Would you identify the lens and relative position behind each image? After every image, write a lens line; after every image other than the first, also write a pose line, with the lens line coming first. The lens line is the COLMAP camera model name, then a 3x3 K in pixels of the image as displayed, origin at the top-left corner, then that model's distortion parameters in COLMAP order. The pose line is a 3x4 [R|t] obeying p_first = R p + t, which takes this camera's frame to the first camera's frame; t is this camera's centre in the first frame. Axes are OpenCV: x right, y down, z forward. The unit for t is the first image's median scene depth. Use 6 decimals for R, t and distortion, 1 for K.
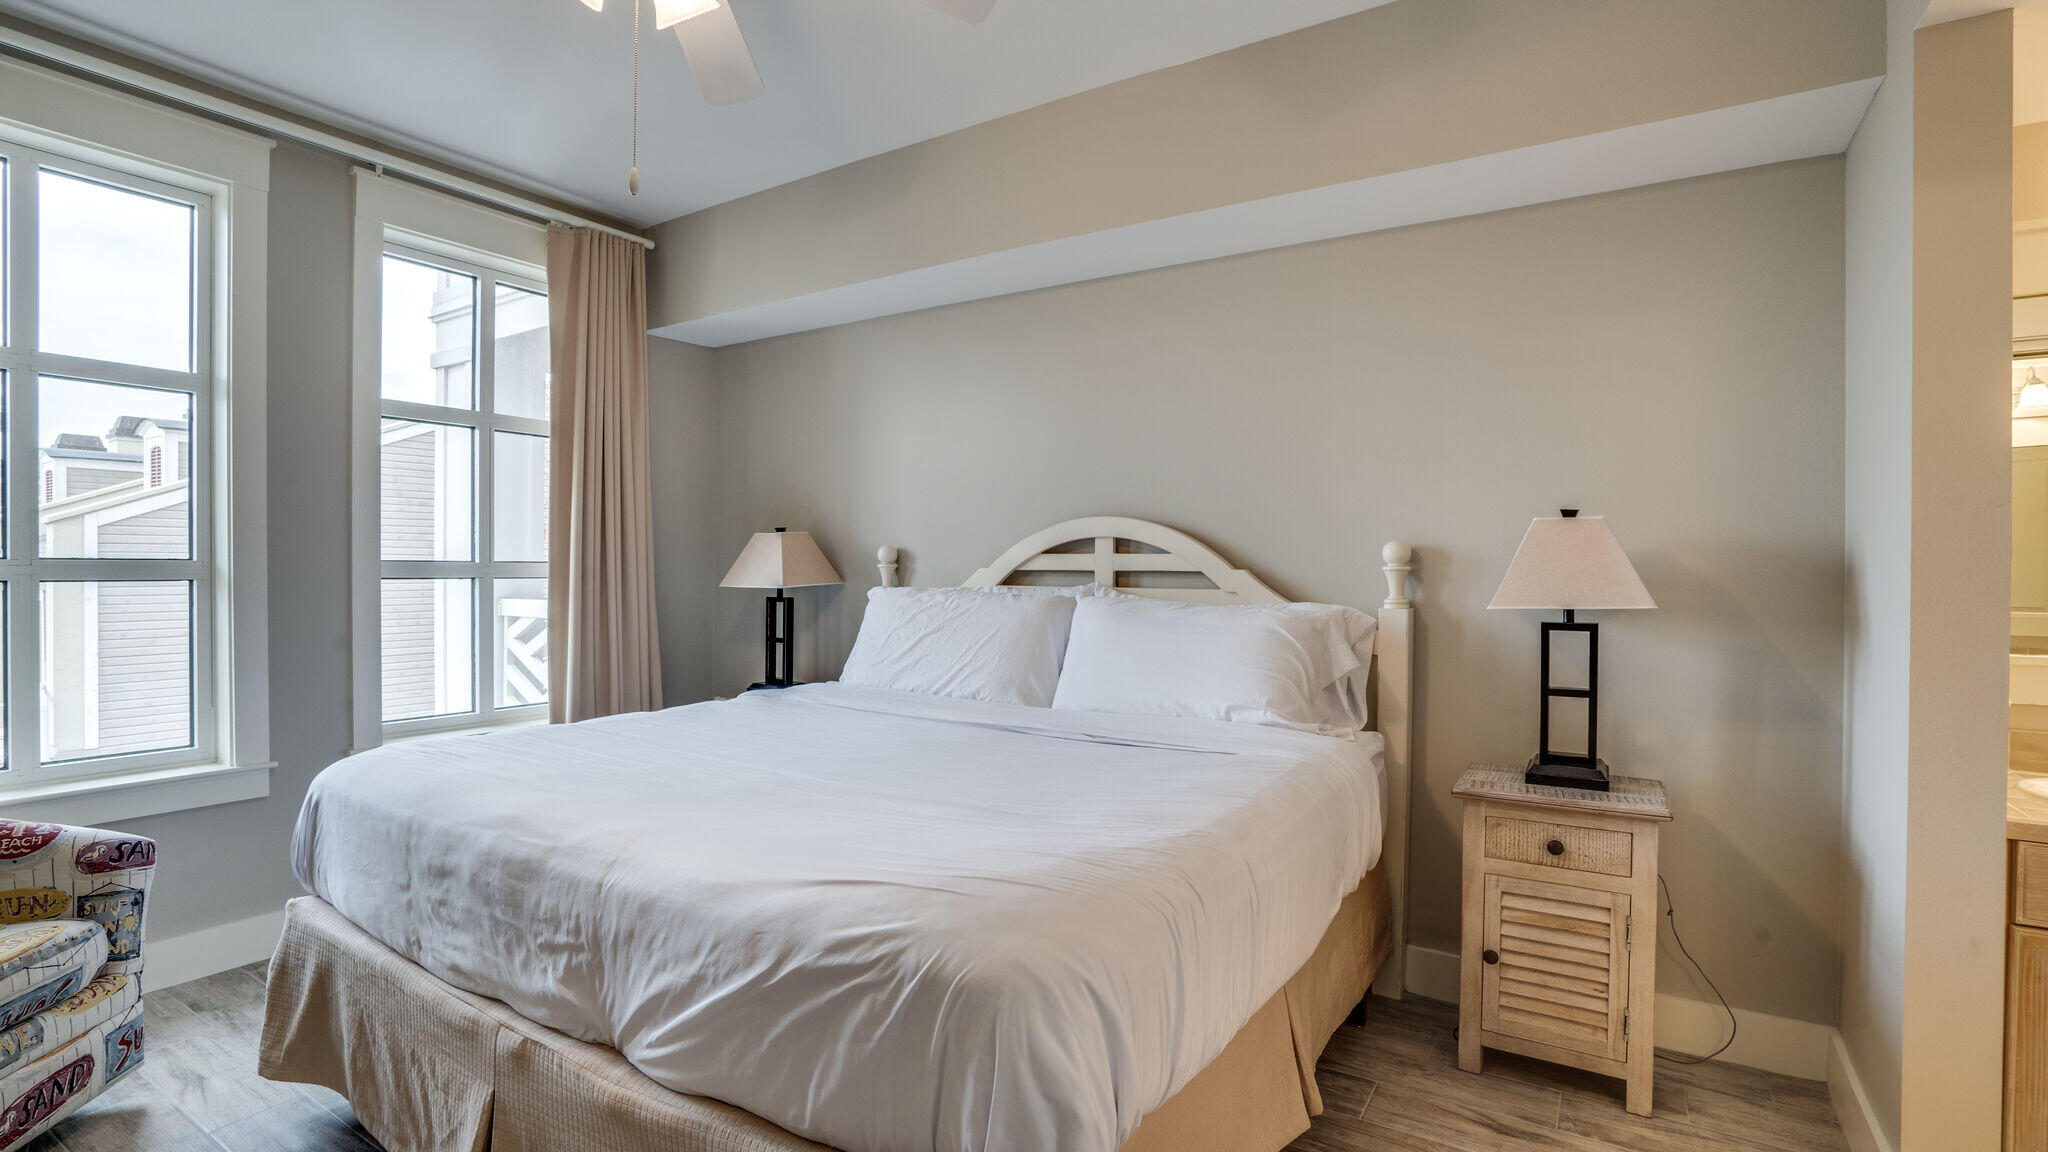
lens RADIAL K [[959.1, 0, 1017.7], [0, 959.1, 574.0], [0, 0, 1]] dist [-0.042291, 0.016442]
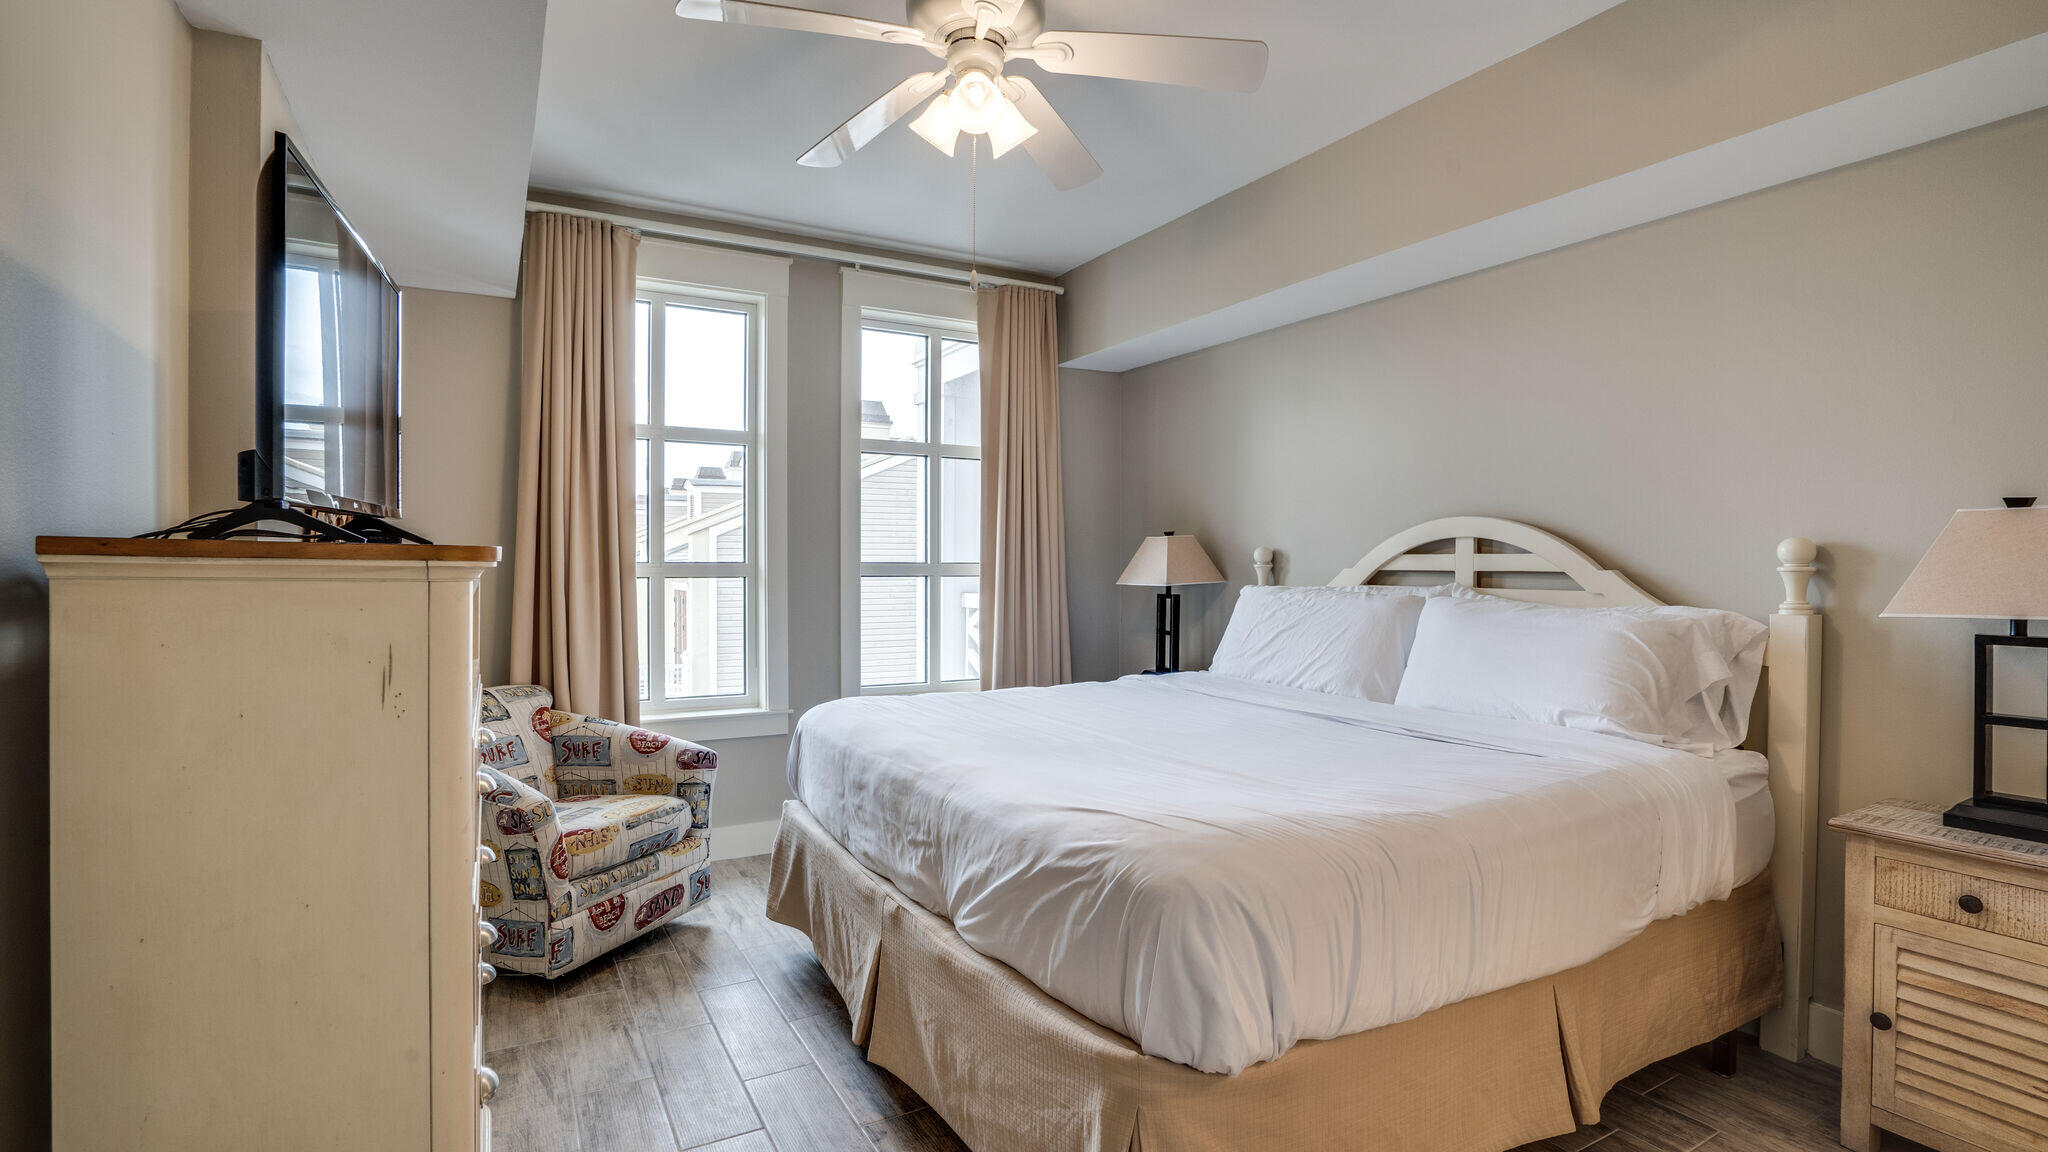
lens RADIAL K [[959.1, 0, 1010.9], [0, 959.1, 574.2], [0, 0, 1]] dist [-0.042291, 0.016442]
pose [[0.884611, 0.002614, -0.466323, 0.152798], [-0.001621, 0.999995, 0.002530, -0.002092], [0.466328, -0.001482, 0.884611, -0.094930]]
